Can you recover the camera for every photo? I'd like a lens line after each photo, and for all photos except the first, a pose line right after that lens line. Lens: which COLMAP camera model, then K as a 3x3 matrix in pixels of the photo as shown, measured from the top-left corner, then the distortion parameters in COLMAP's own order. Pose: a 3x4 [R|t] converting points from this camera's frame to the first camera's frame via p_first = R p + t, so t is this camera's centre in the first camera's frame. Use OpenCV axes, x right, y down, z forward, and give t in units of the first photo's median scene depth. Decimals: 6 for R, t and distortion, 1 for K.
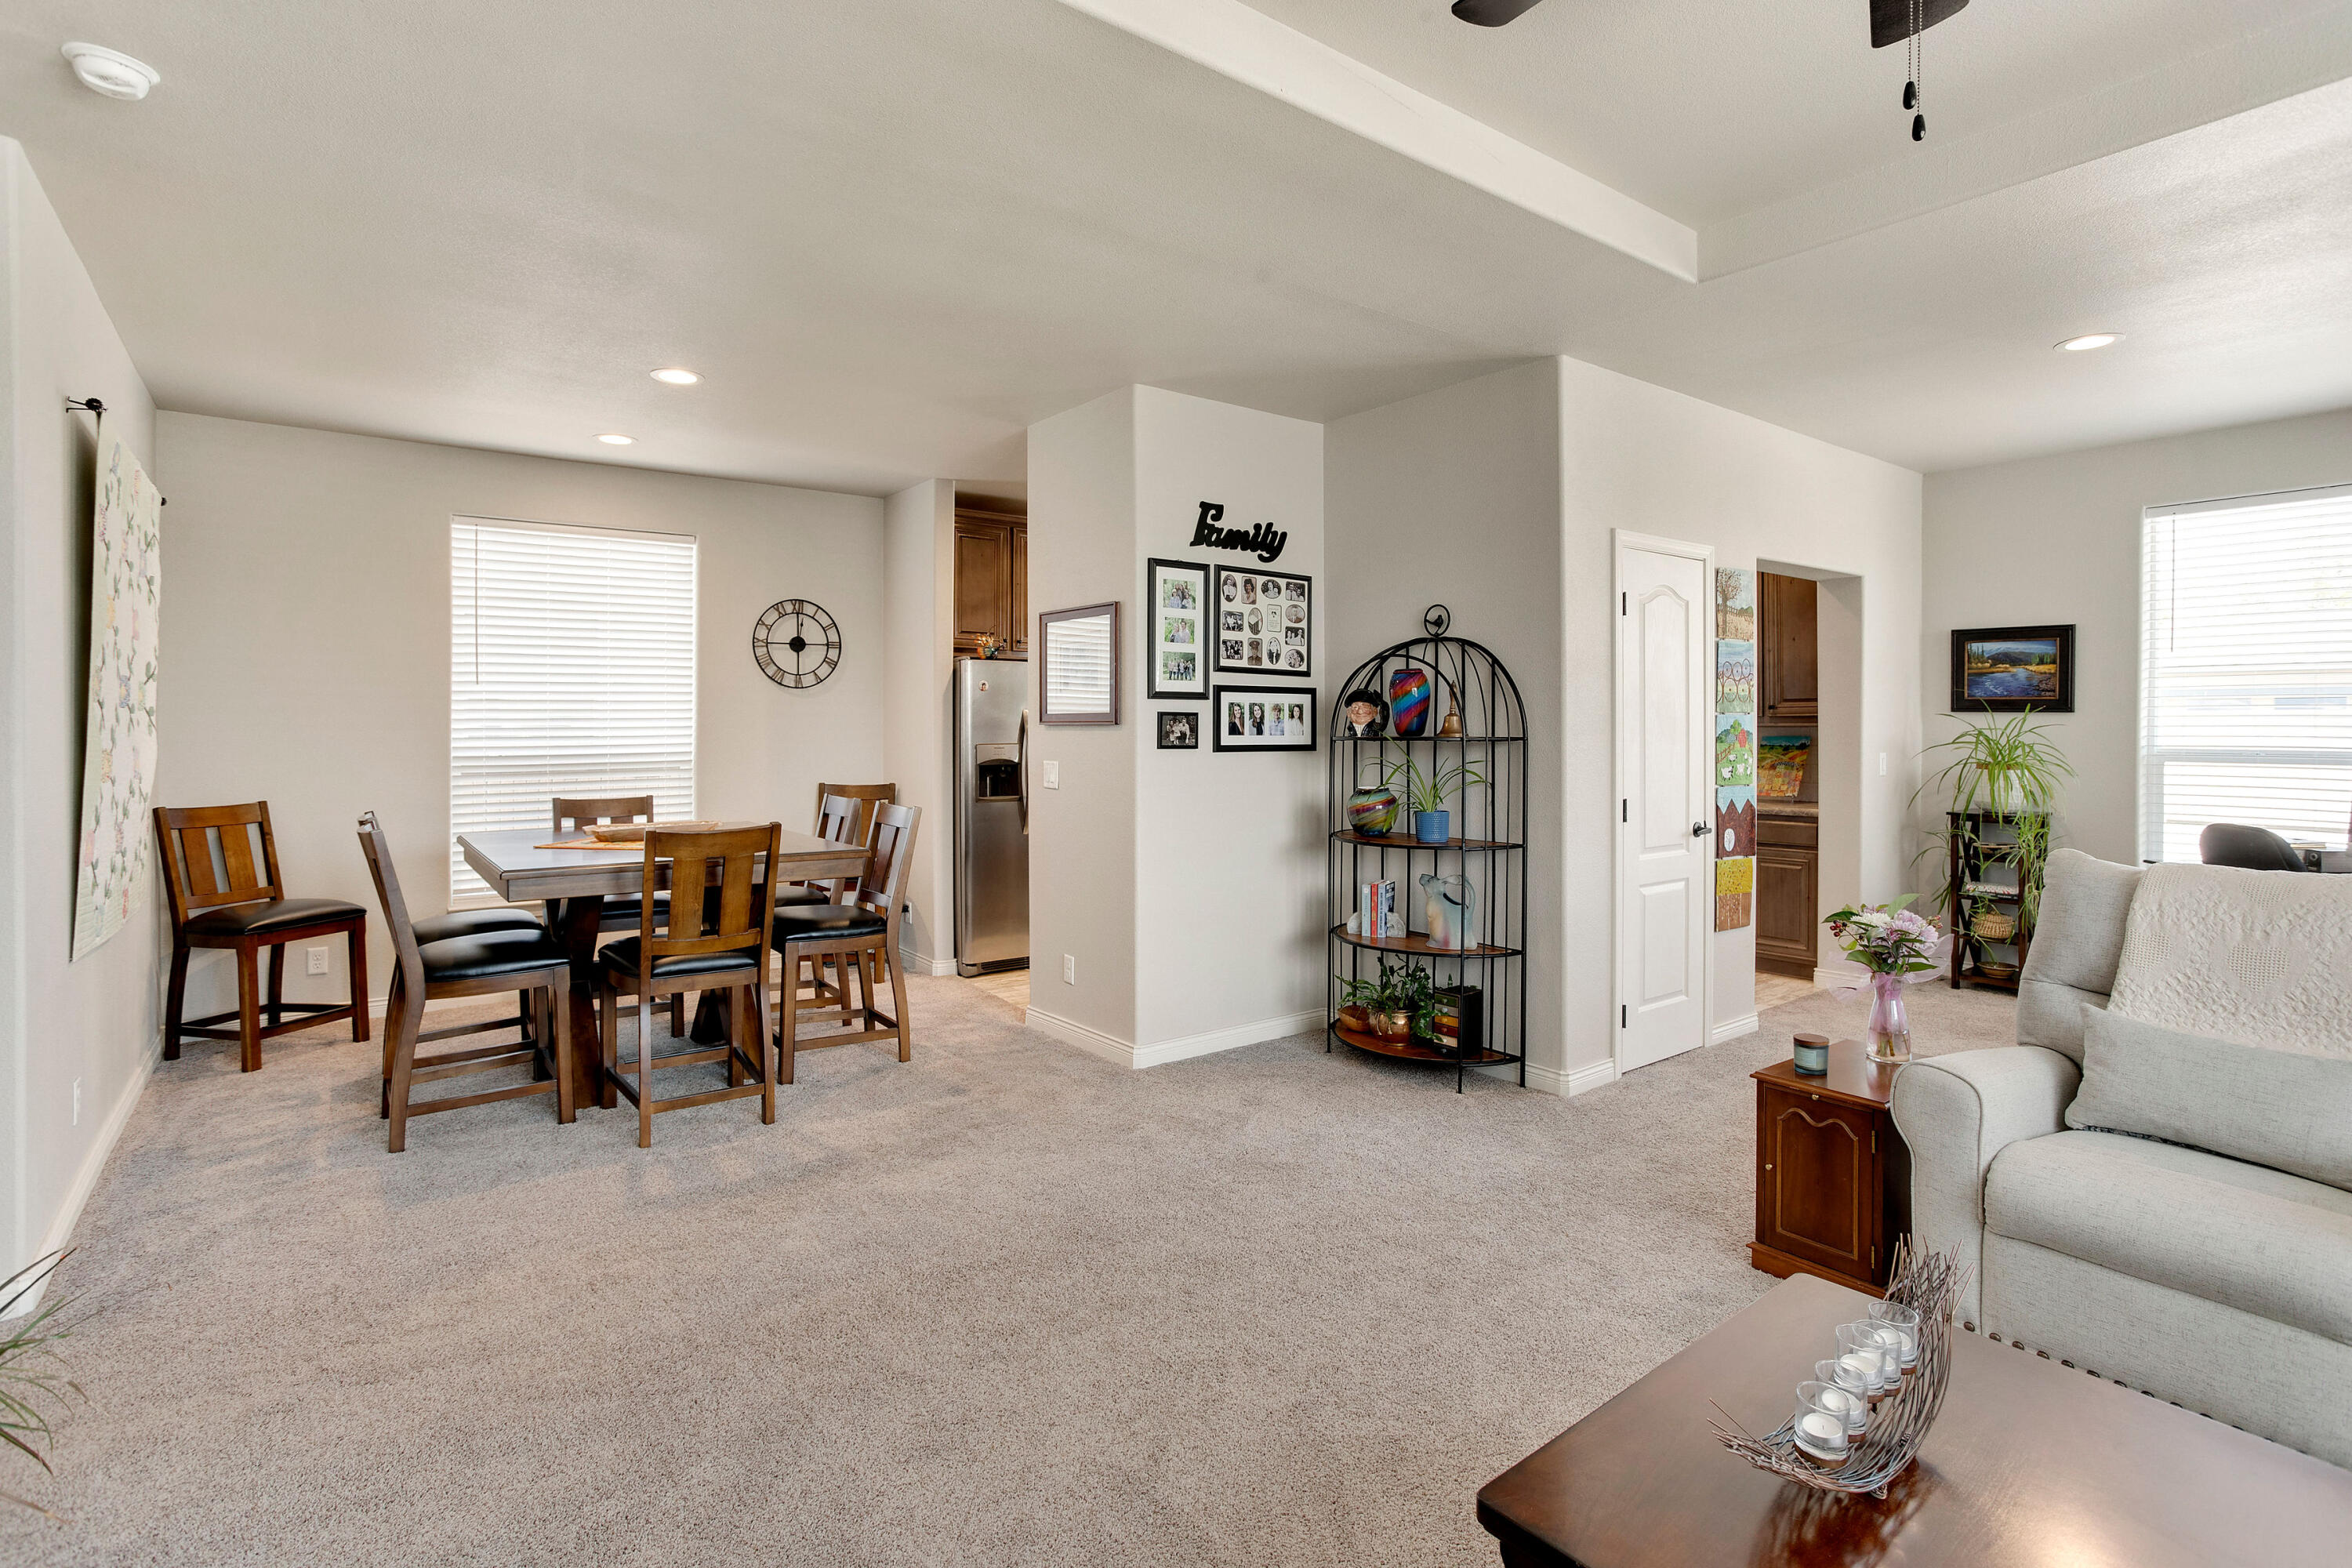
lens RADIAL K [[1144.6, 0, 1176.5], [0, 1144.6, 737.2], [0, 0, 1]] dist [-0.041014, 0.025059]
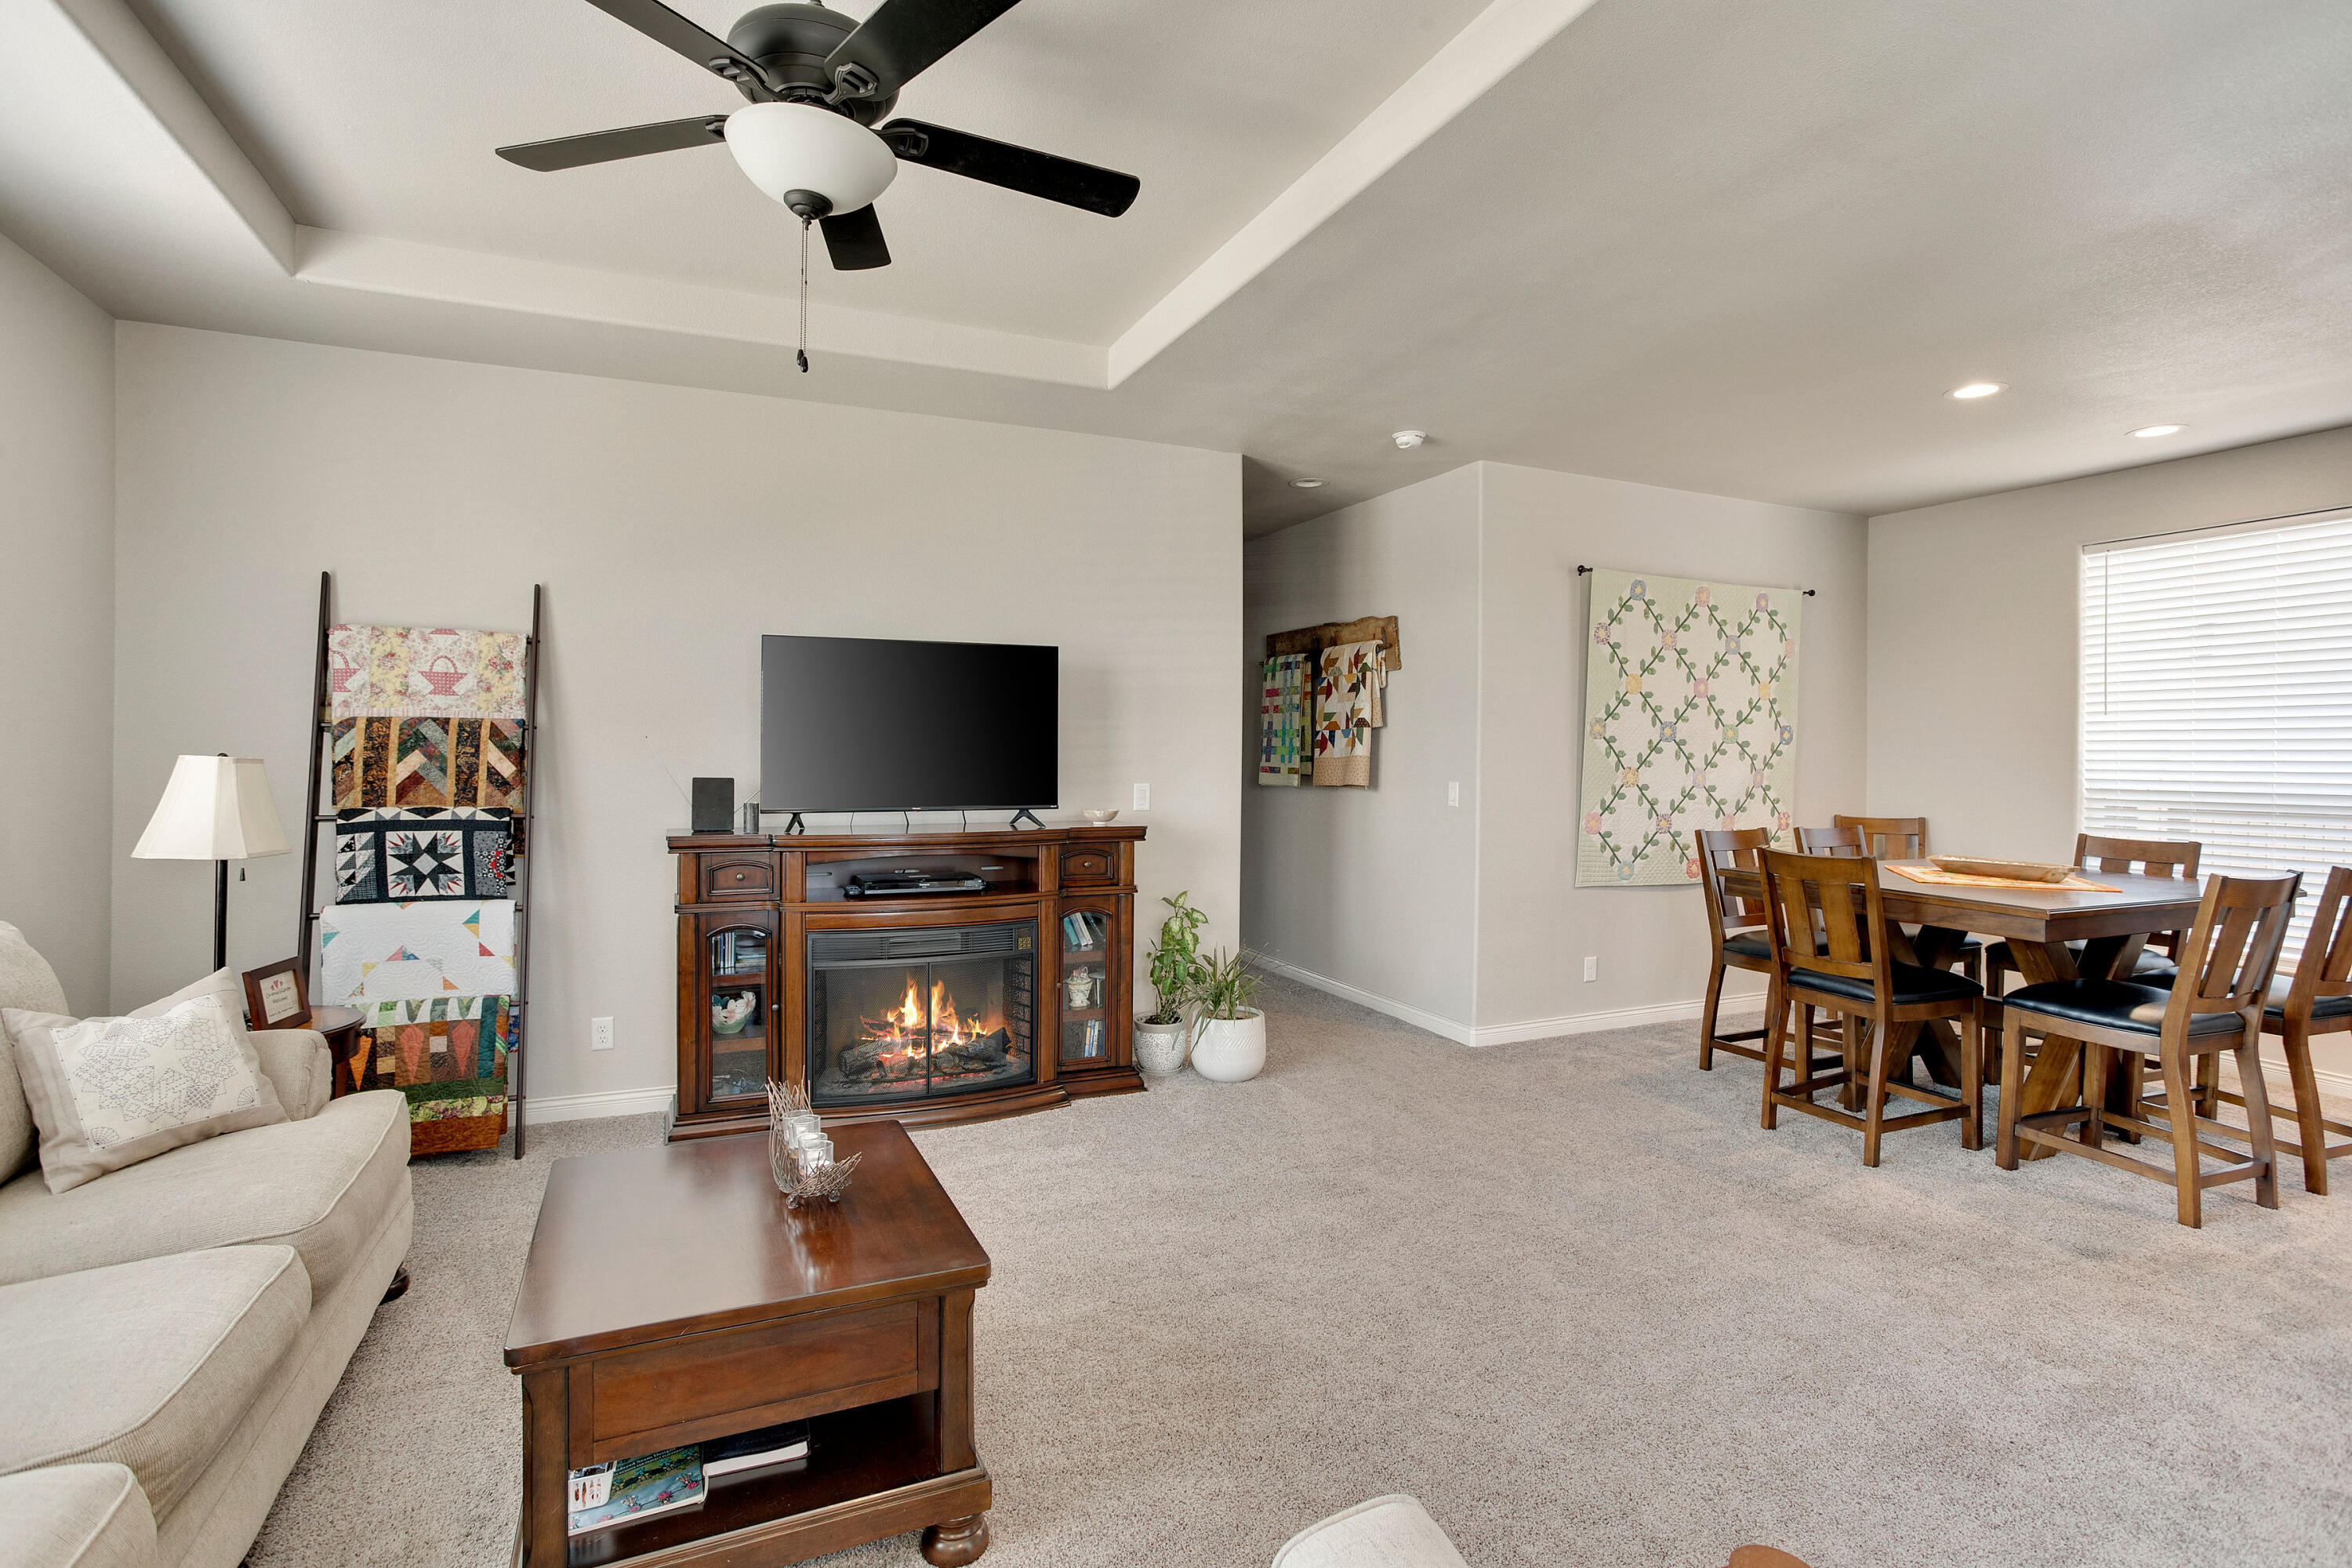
lens RADIAL K [[1144.6, 0, 1193.6], [0, 1144.6, 756.9], [0, 0, 1]] dist [-0.041014, 0.025059]
pose [[-0.212929, 0.005300, -0.977053, 0.520274], [-0.019969, 0.999753, 0.009774, -0.004991], [0.976864, 0.021592, -0.212770, 0.469135]]
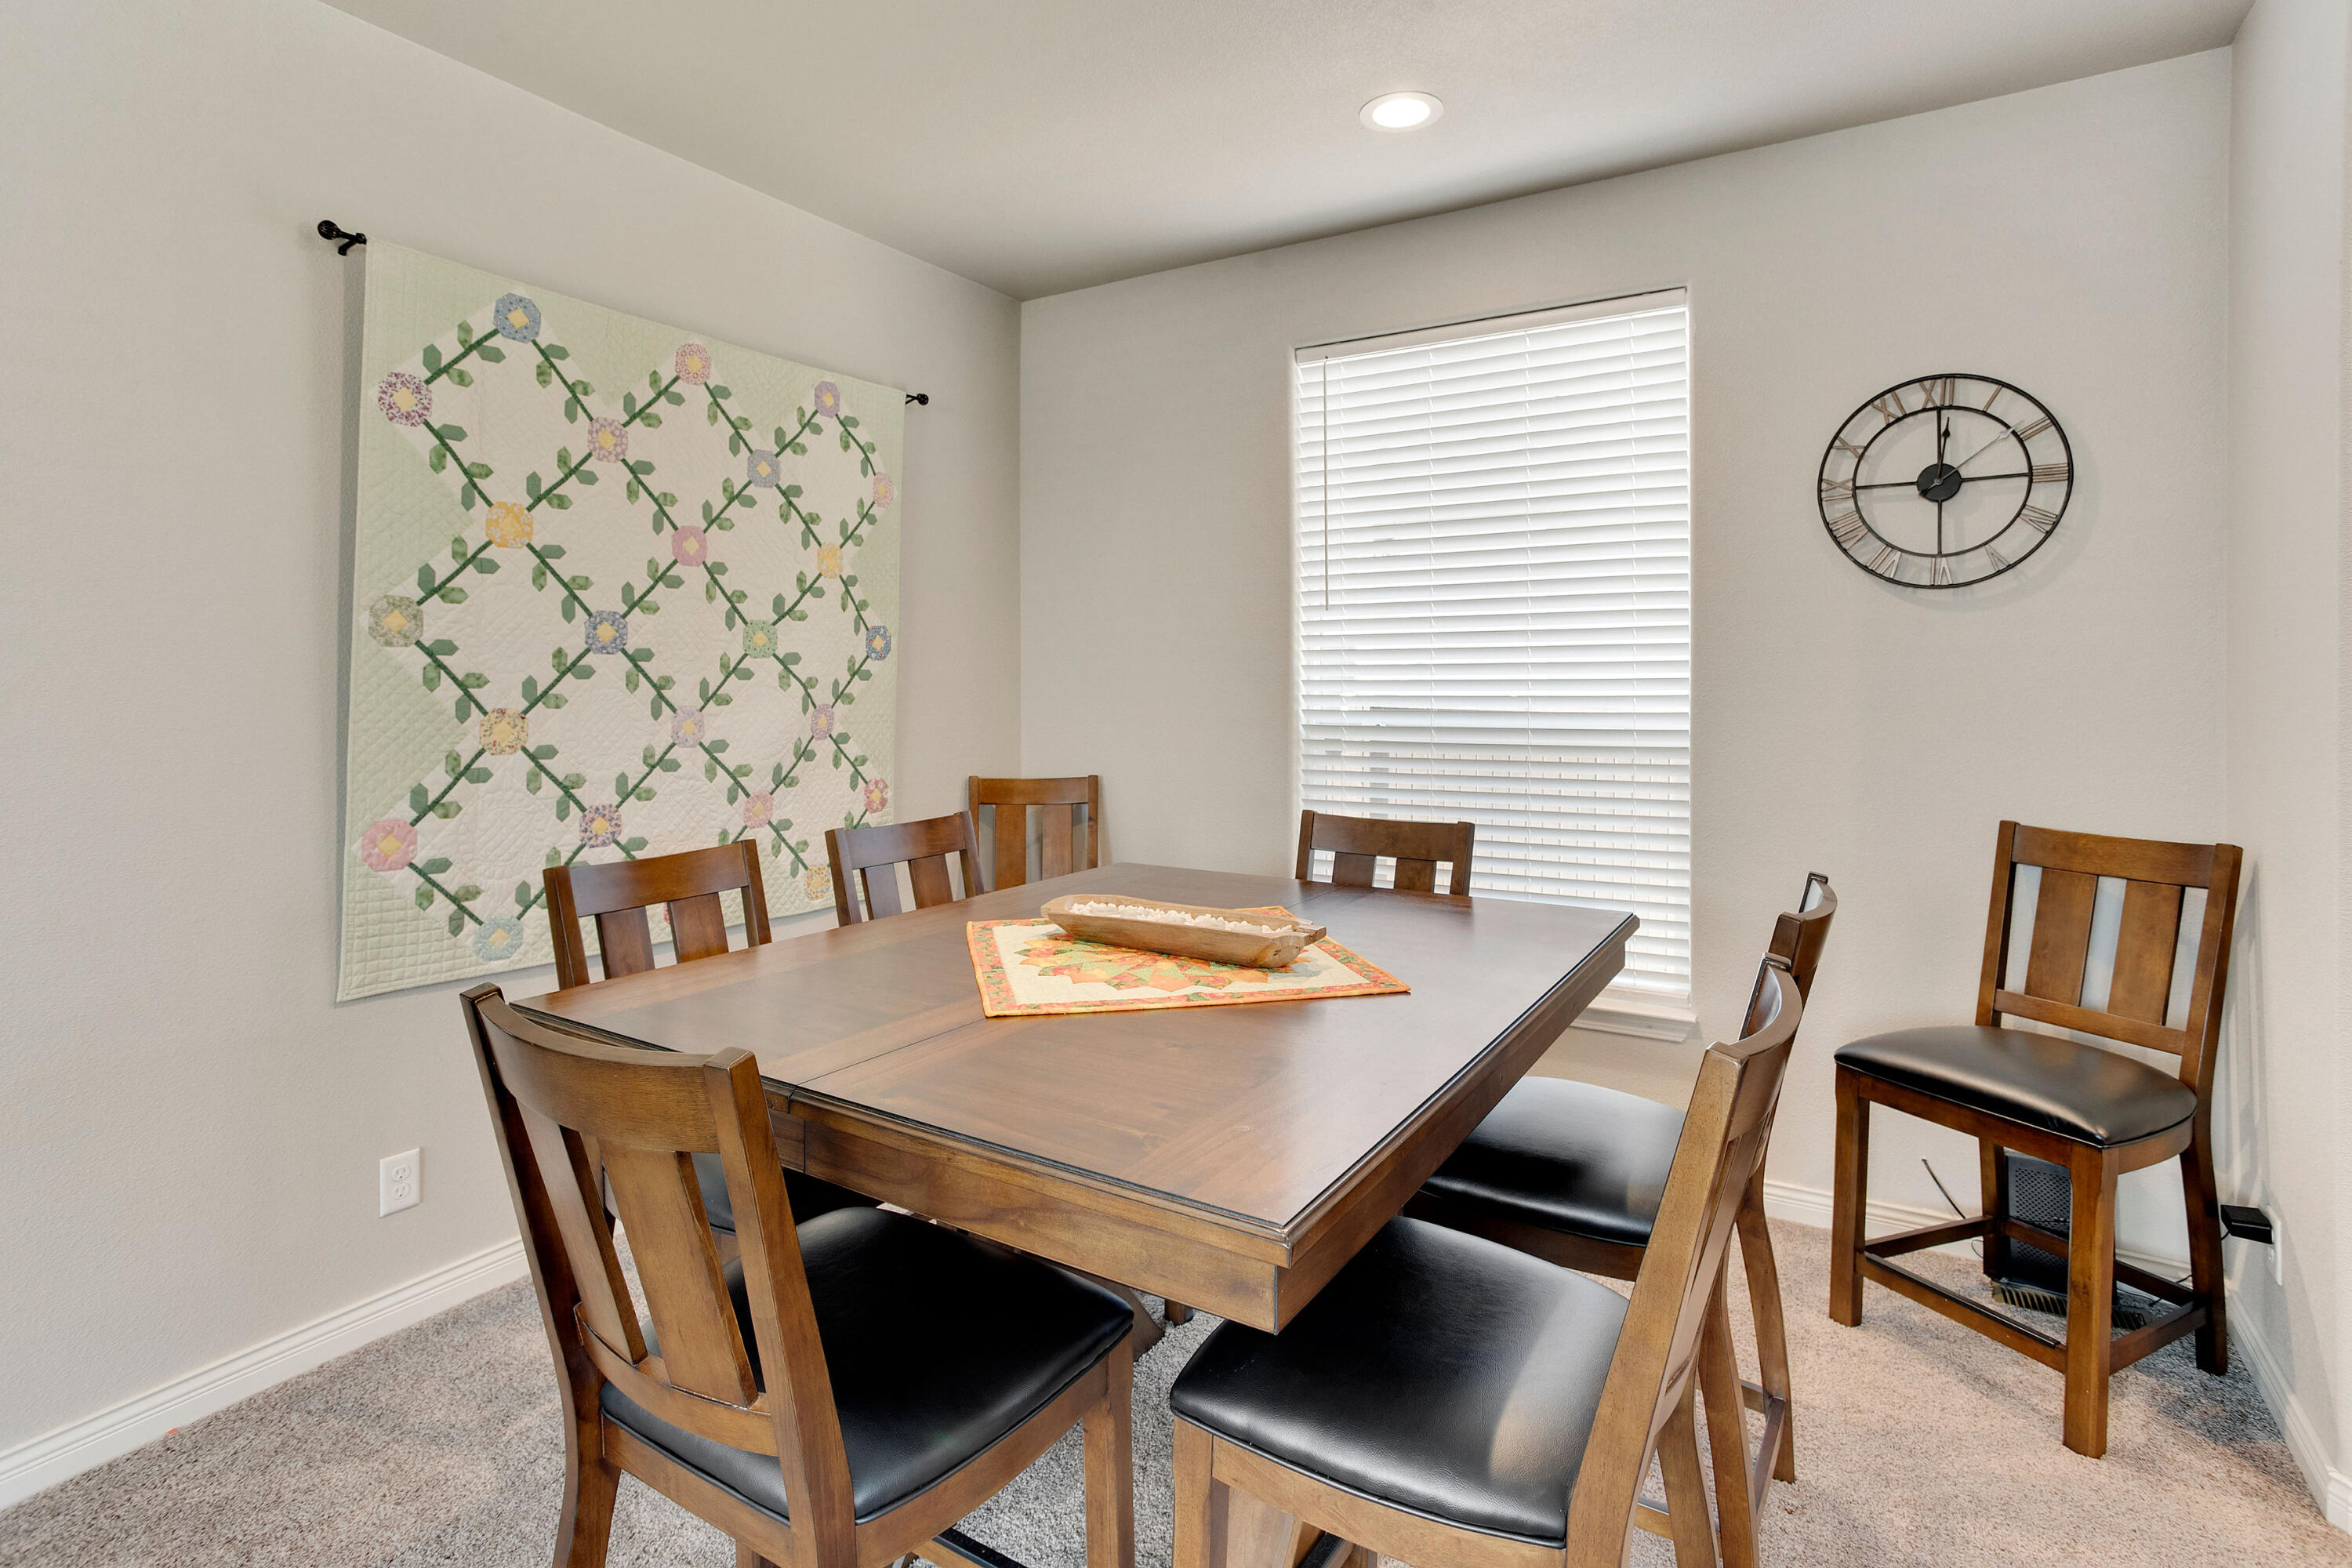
lens RADIAL K [[1144.6, 0, 1181.9], [0, 1144.6, 680.9], [0, 0, 1]] dist [-0.041014, 0.025059]
pose [[0.366530, 0.004307, -0.930396, -0.060751], [-0.009377, 0.999956, 0.000935, -0.008326], [0.930359, 0.008382, 0.366555, 0.734123]]
